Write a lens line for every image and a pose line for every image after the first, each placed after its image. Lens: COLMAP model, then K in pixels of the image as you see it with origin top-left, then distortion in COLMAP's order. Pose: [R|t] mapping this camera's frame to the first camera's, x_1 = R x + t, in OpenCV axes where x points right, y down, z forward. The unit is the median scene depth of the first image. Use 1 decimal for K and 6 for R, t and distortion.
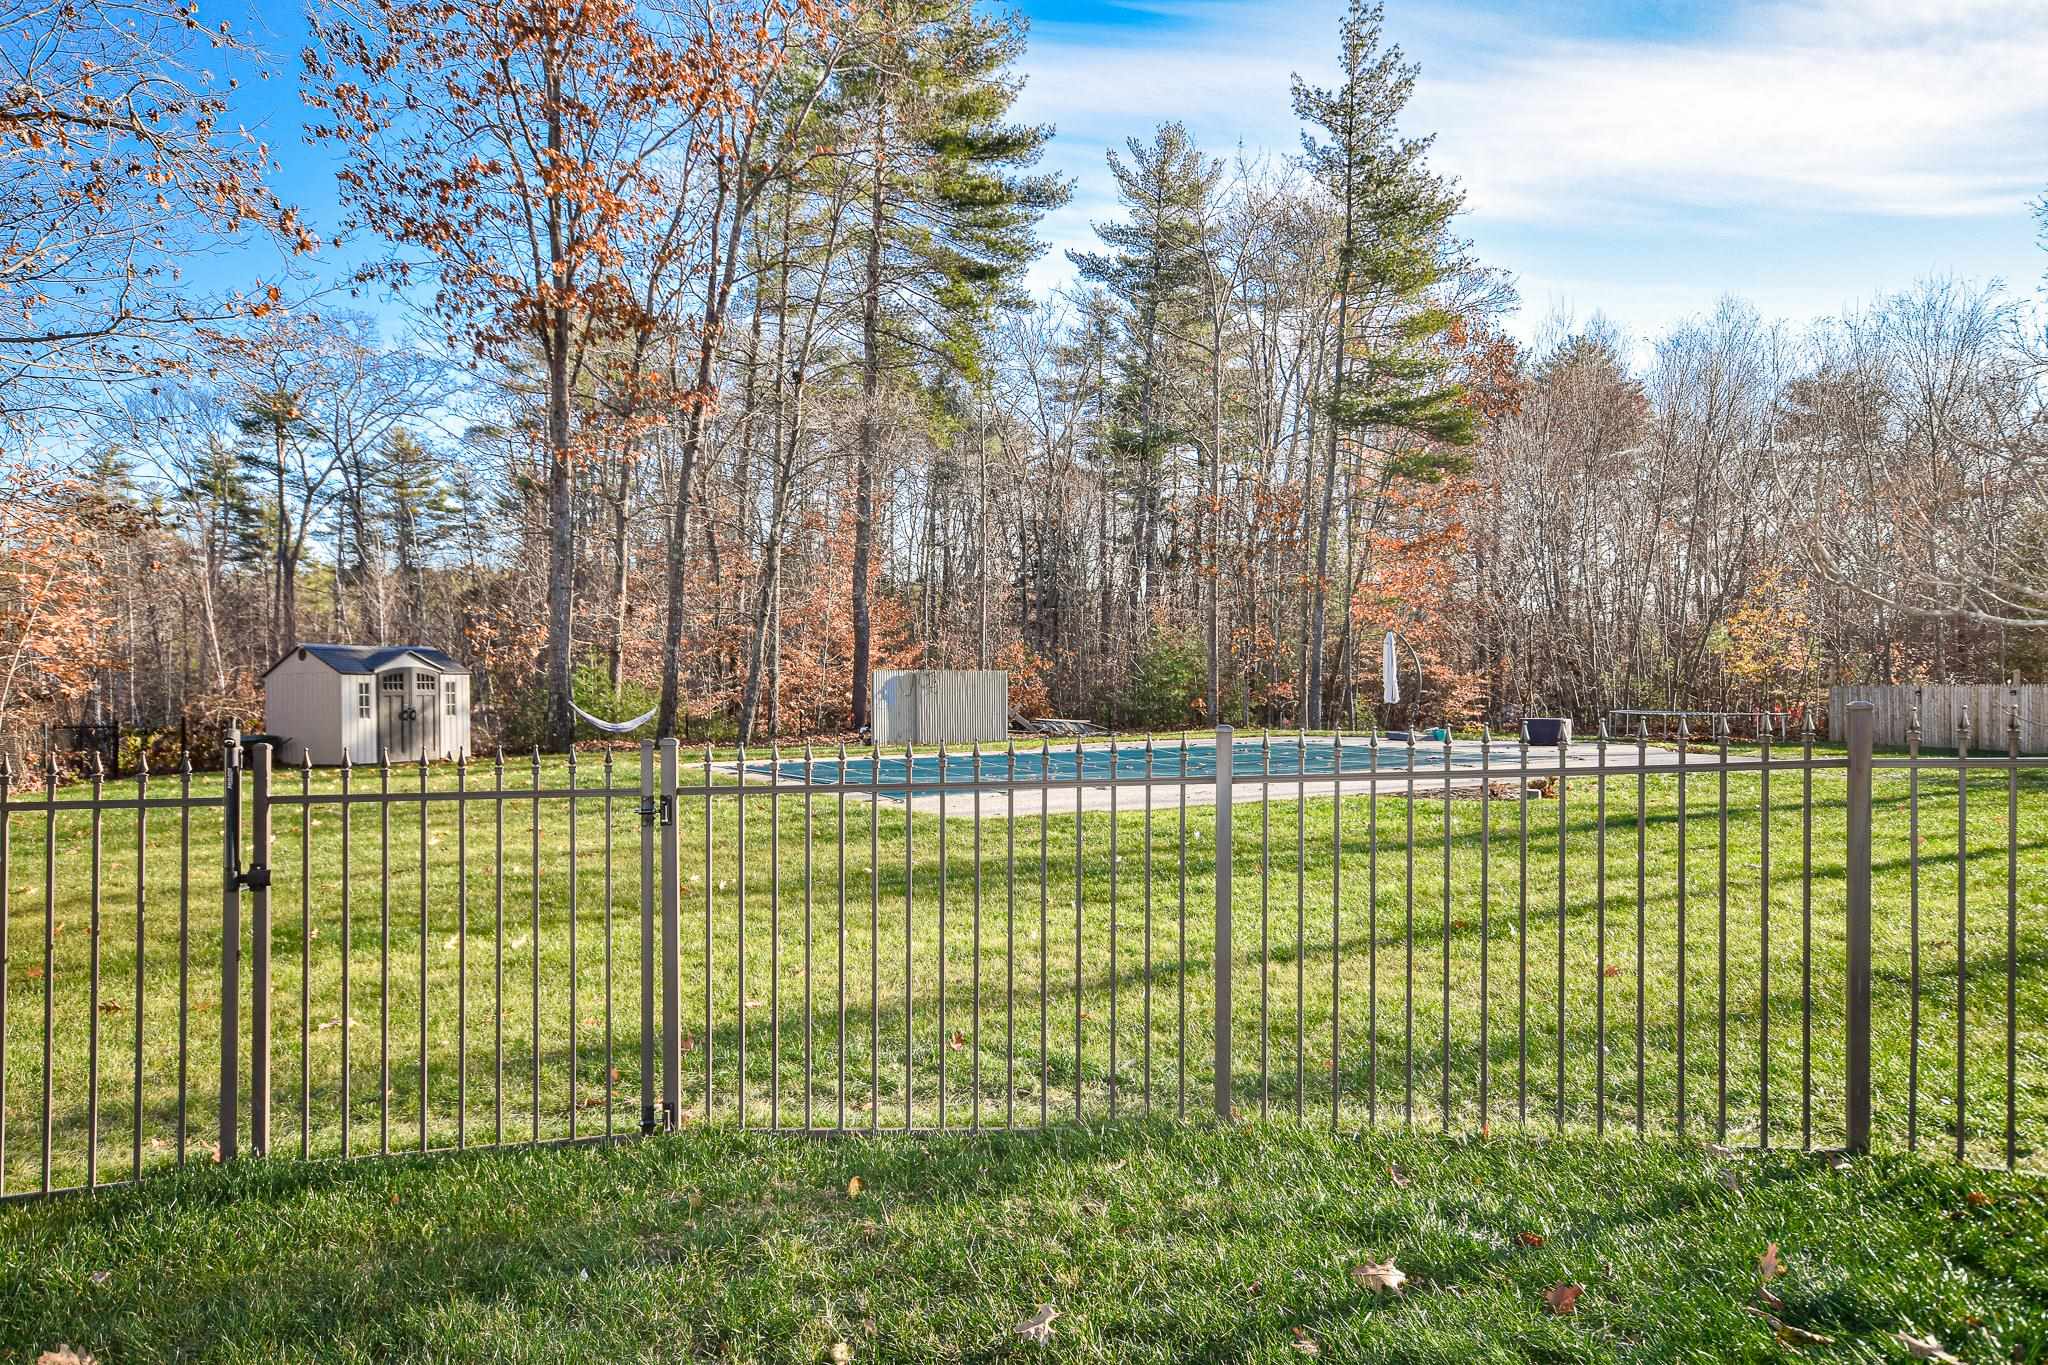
lens RADIAL K [[1404.9, 0, 1024.0], [0, 1404.9, 682.5], [0, 0, 1]] dist [0.005970, 0.000501]
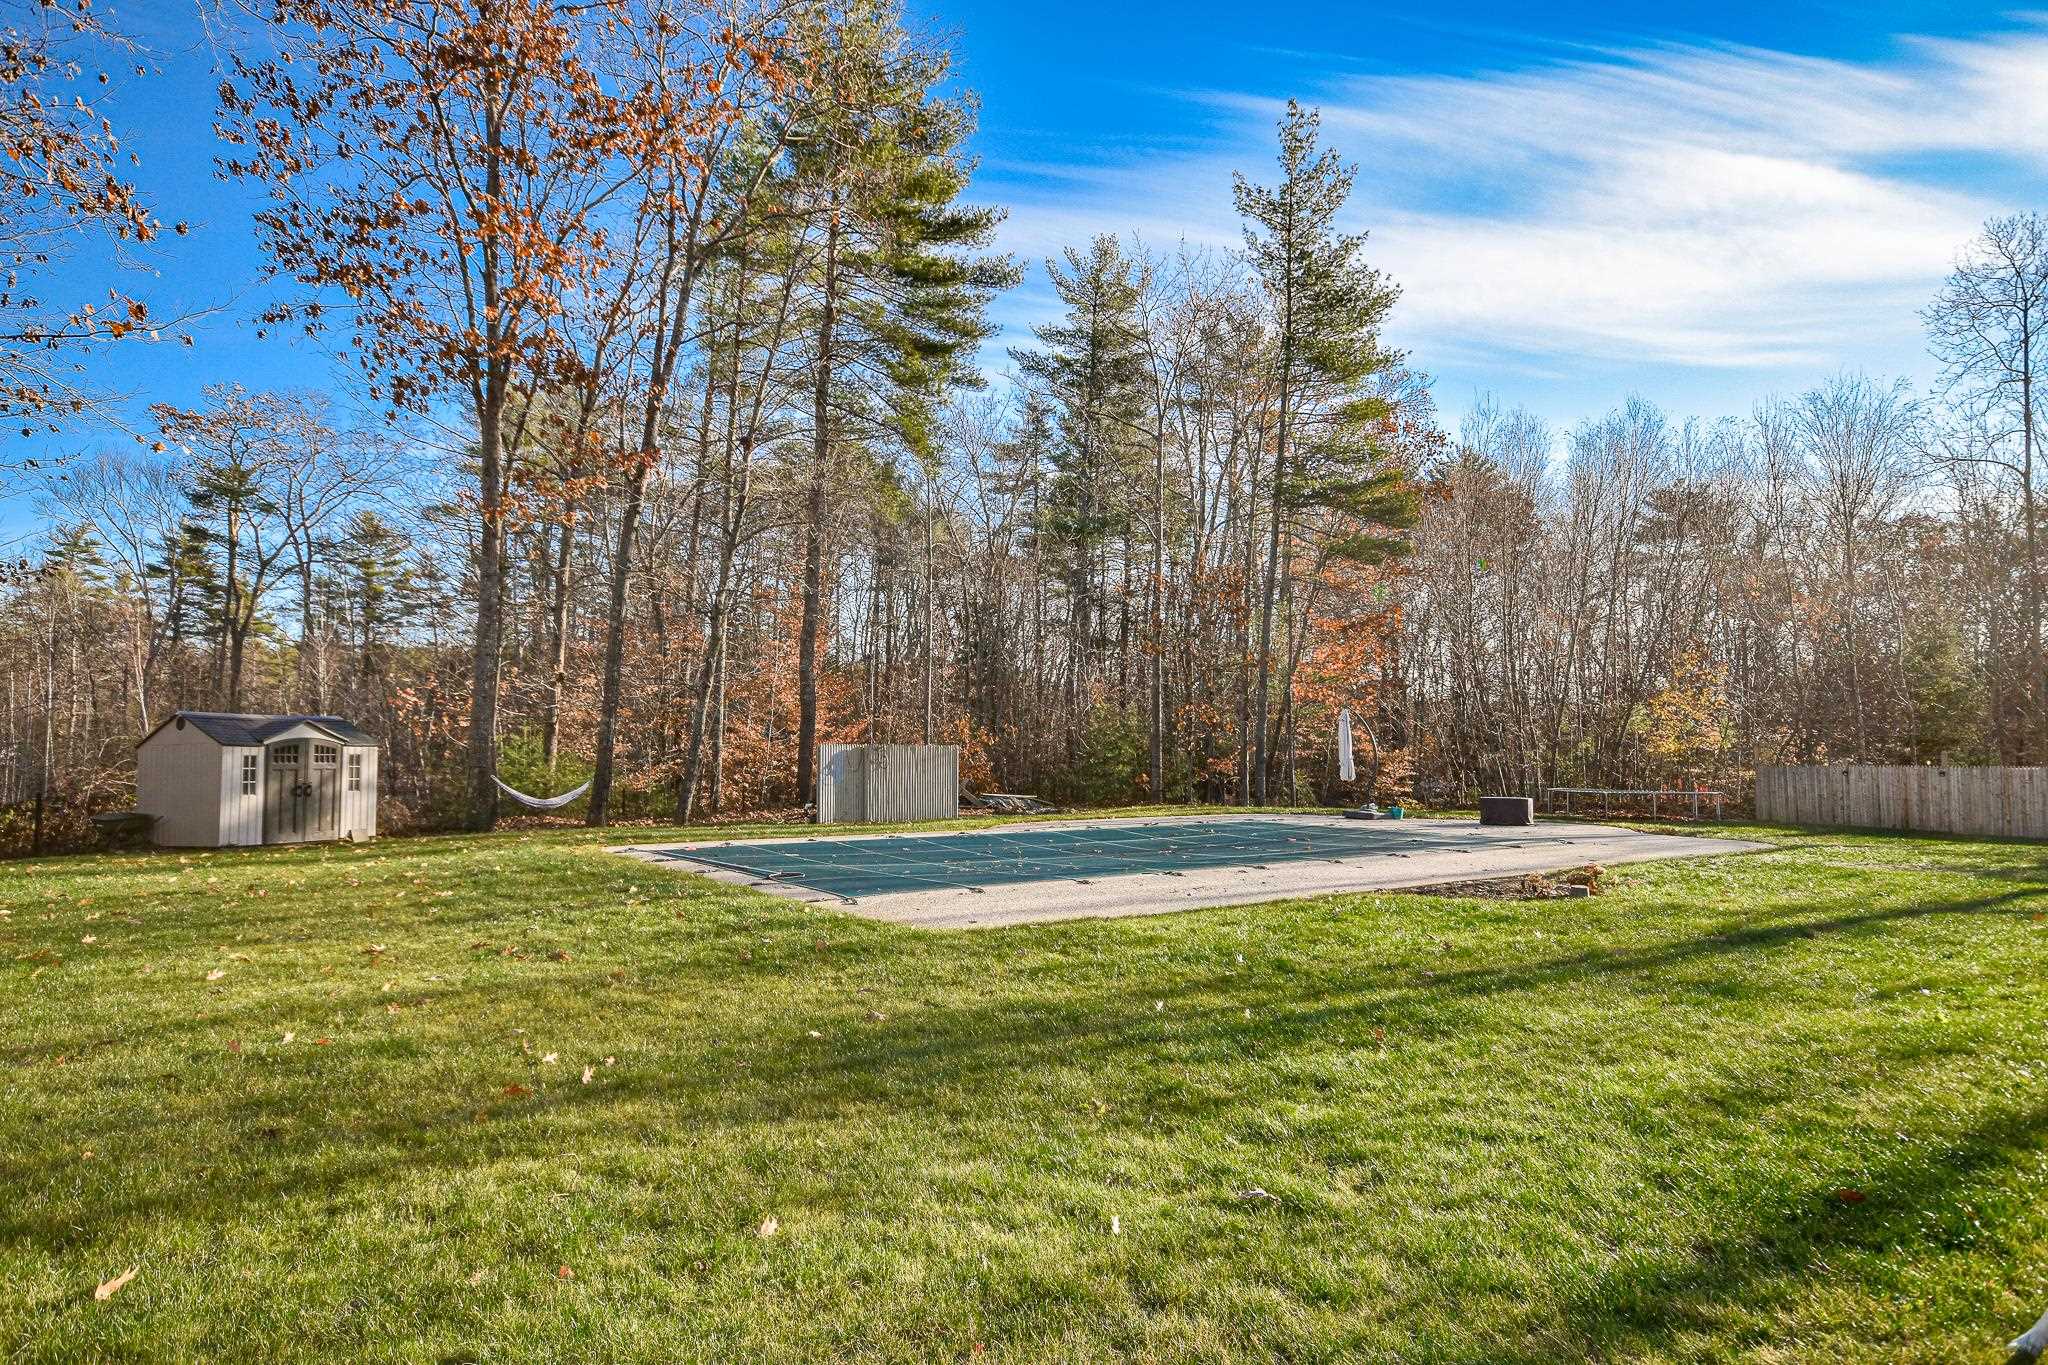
lens RADIAL K [[1250.8, 0, 1024.0], [0, 1250.8, 682.5], [0, 0, 1]] dist [0.021204, 0.001105]
pose [[0.998381, 0.009063, 0.056151, -0.013392], [-0.005773, 0.998272, -0.058477, -0.001320], [-0.056584, 0.058058, 0.996708, 0.110581]]
